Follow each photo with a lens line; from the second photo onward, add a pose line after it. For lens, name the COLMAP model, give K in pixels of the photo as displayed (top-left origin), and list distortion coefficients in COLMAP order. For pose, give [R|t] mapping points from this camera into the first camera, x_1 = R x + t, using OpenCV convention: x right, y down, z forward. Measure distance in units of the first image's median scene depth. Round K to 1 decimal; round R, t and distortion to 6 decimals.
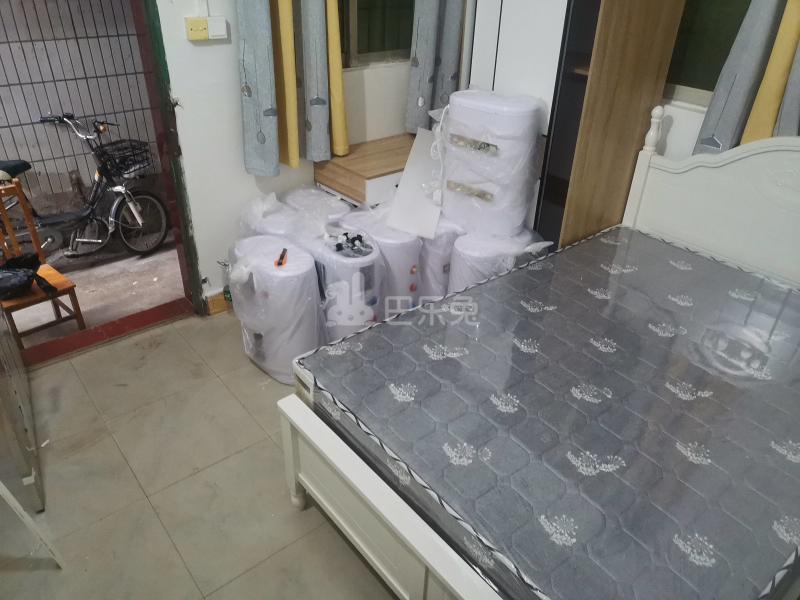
lens RADIAL K [[600.9, 0, 403.4], [0, 600.9, 300.0], [0, 0, 1]] dist [0.040607, -0.024577]
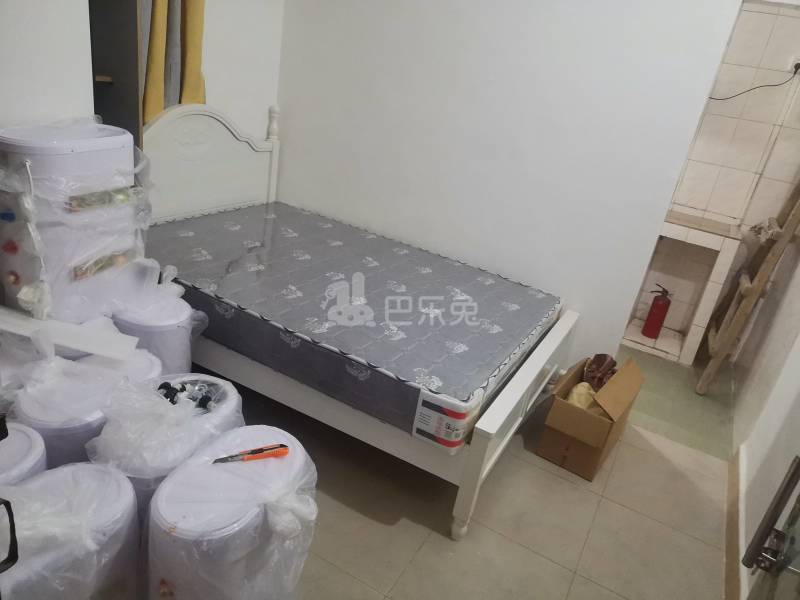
lens RADIAL K [[600.9, 0, 398.8], [0, 600.9, 300.1], [0, 0, 1]] dist [0.040607, -0.024577]
pose [[-0.378026, -0.430215, 0.819763, -0.811091], [0.321371, 0.769429, 0.551996, -0.561738], [-0.868226, 0.472117, -0.152606, 1.101158]]
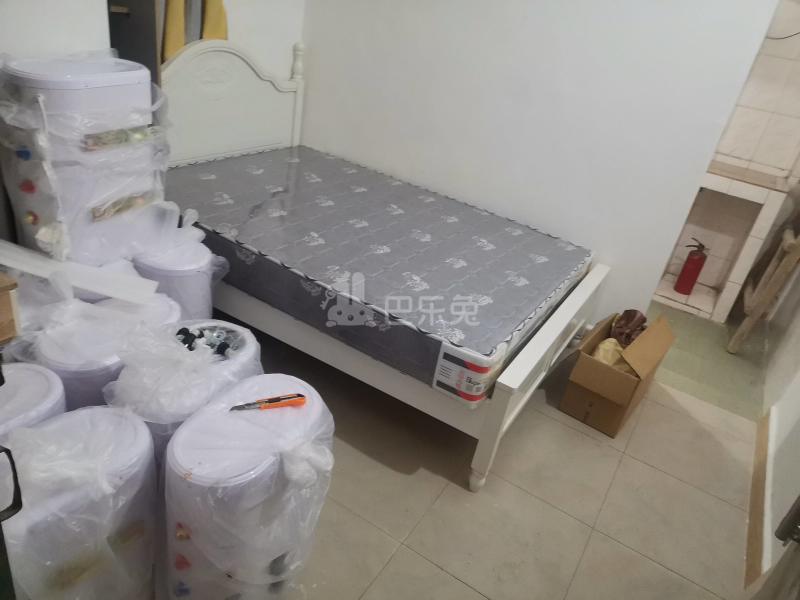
lens RADIAL K [[600.9, 0, 399.0], [0, 600.9, 298.5], [0, 0, 1]] dist [0.040607, -0.024577]
pose [[-0.332675, -0.505424, 0.796162, -0.789611], [0.327946, 0.729552, 0.600171, -0.546105], [-0.884183, 0.460759, -0.076952, 1.092731]]
